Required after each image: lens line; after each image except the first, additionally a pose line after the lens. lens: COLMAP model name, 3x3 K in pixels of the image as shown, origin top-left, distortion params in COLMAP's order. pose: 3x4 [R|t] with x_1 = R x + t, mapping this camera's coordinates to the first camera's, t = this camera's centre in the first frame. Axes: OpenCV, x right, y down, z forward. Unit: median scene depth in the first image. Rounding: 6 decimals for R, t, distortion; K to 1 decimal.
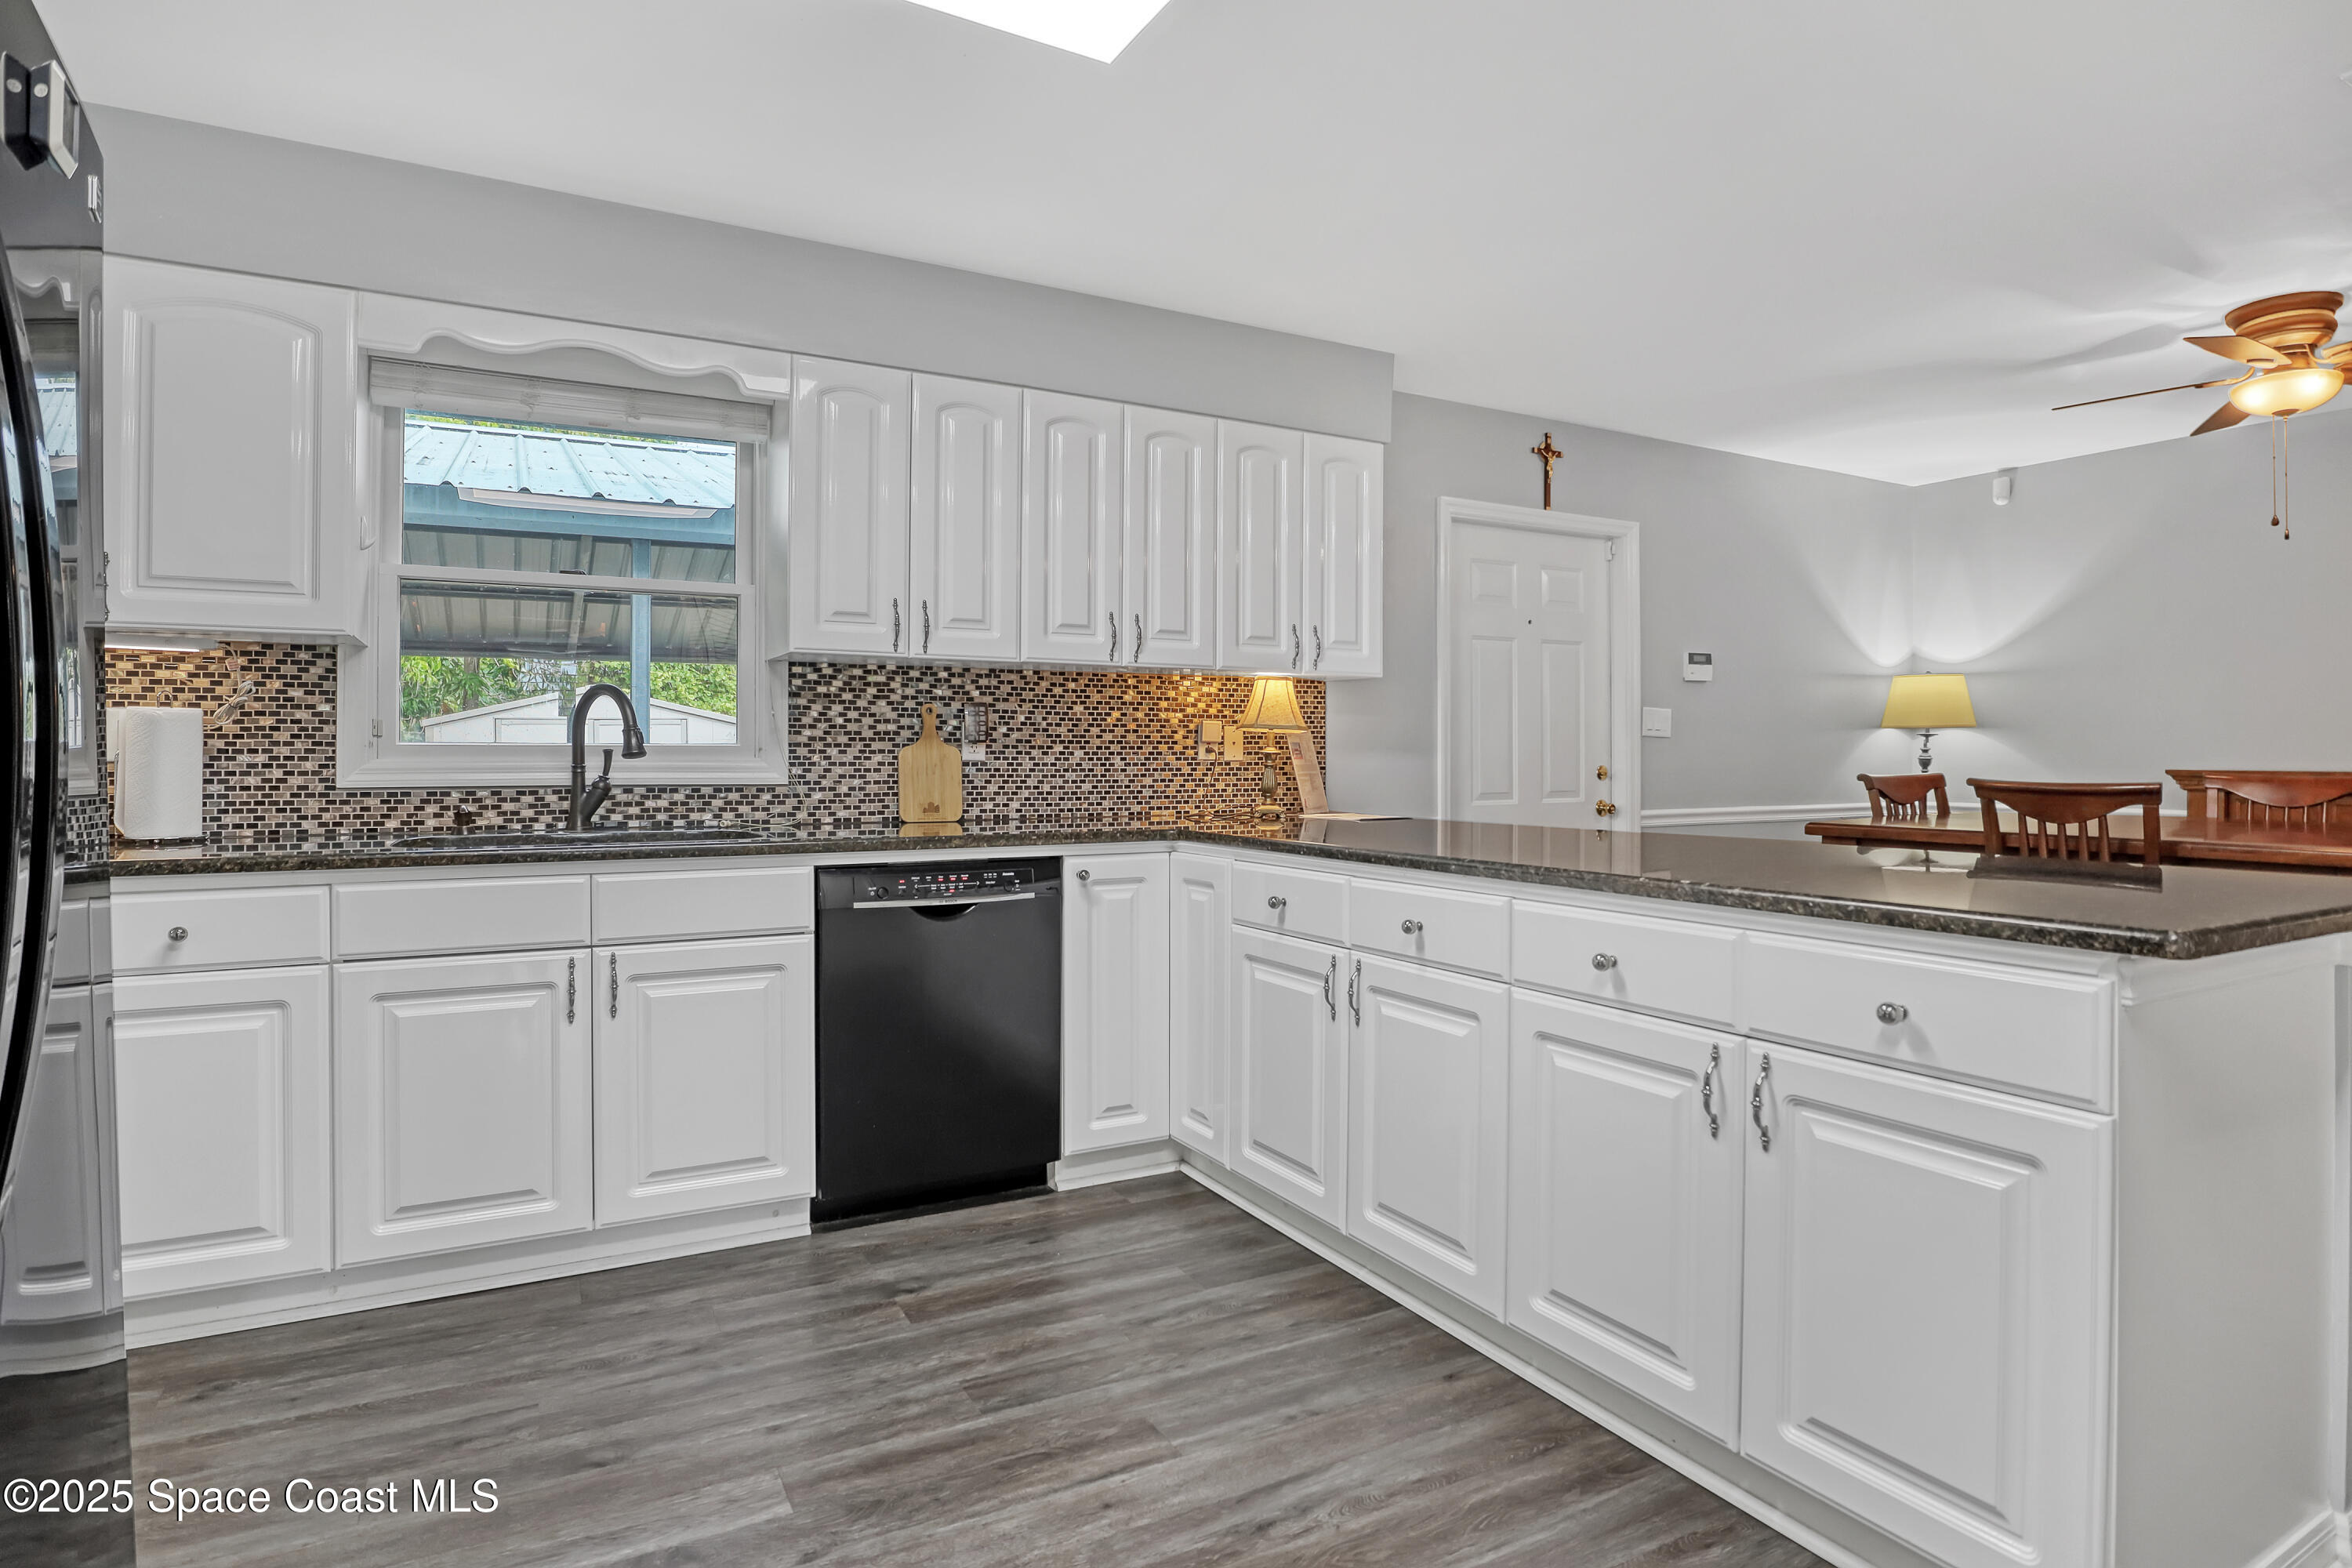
lens RADIAL K [[1206.3, 0, 1029.4], [0, 1206.3, 749.3], [0, 0, 1]] dist [-0.037859, 0.005417]
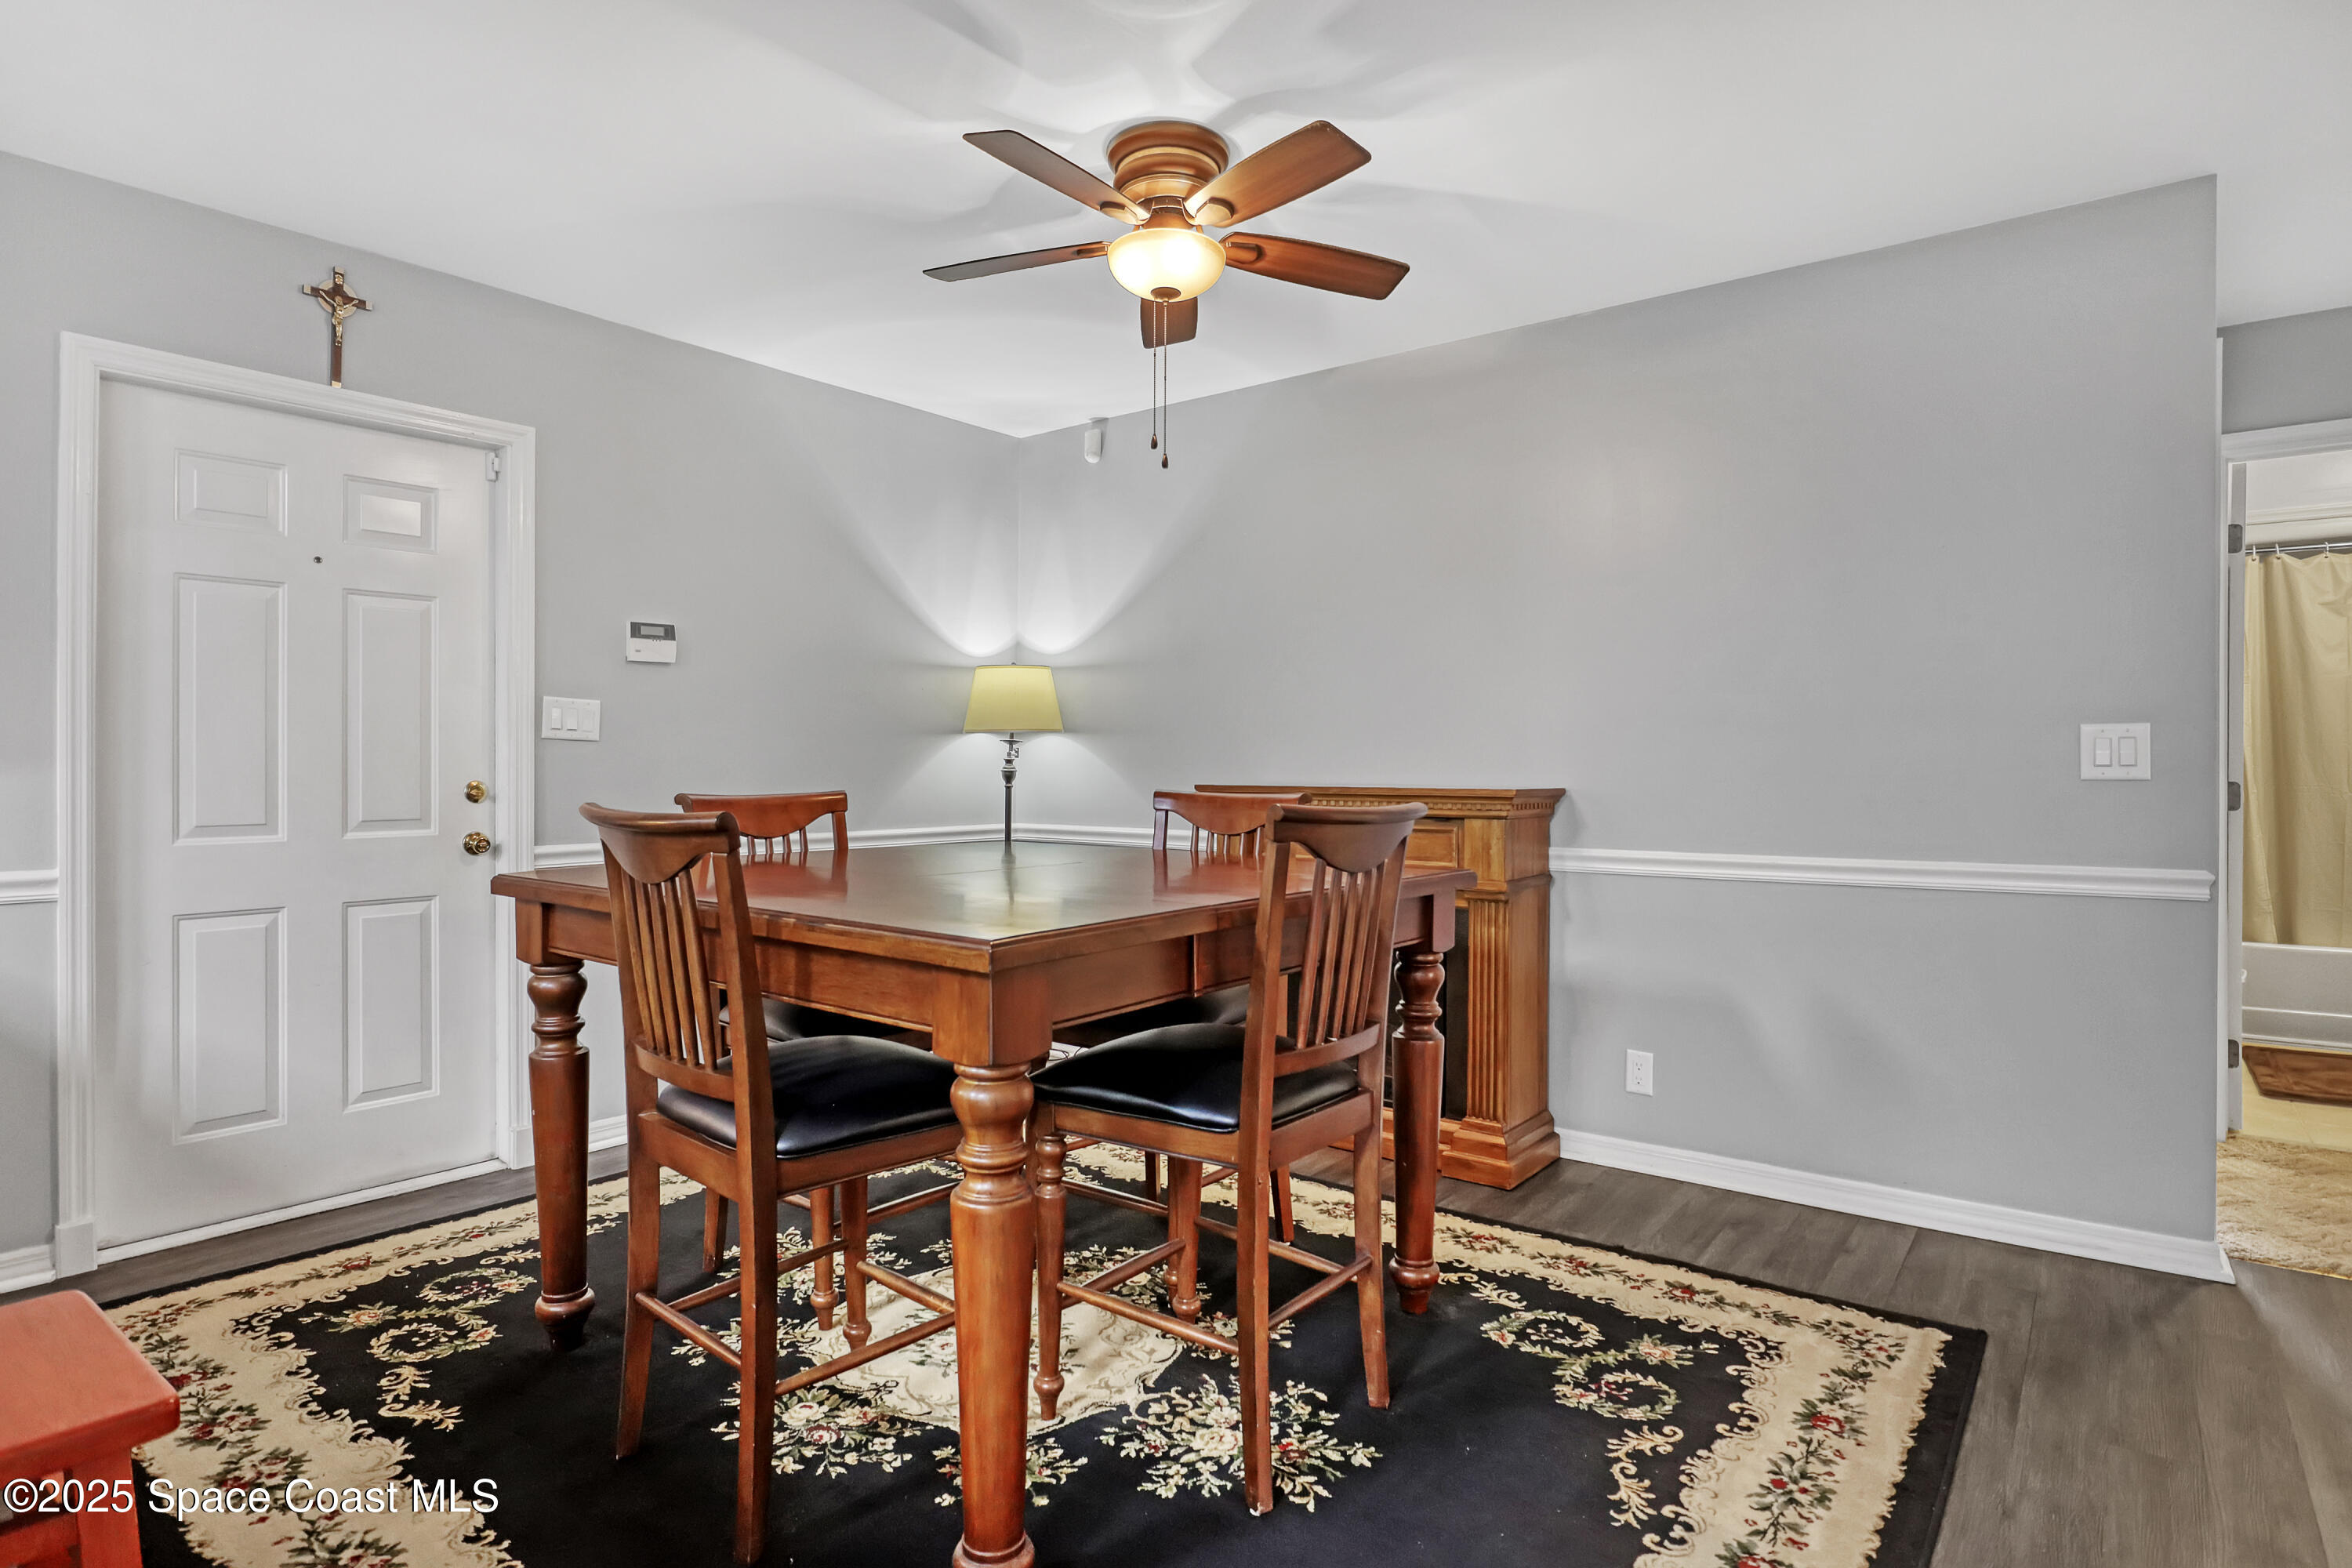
lens RADIAL K [[1293.3, 0, 1087.3], [0, 1293.3, 777.0], [0, 0, 1]] dist [-0.029270, -0.000712]
pose [[0.909955, -0.005684, 0.414668, 0.490100], [0.002611, 0.999965, 0.007977, 0.005993], [-0.414699, -0.006176, 0.909938, 0.193144]]
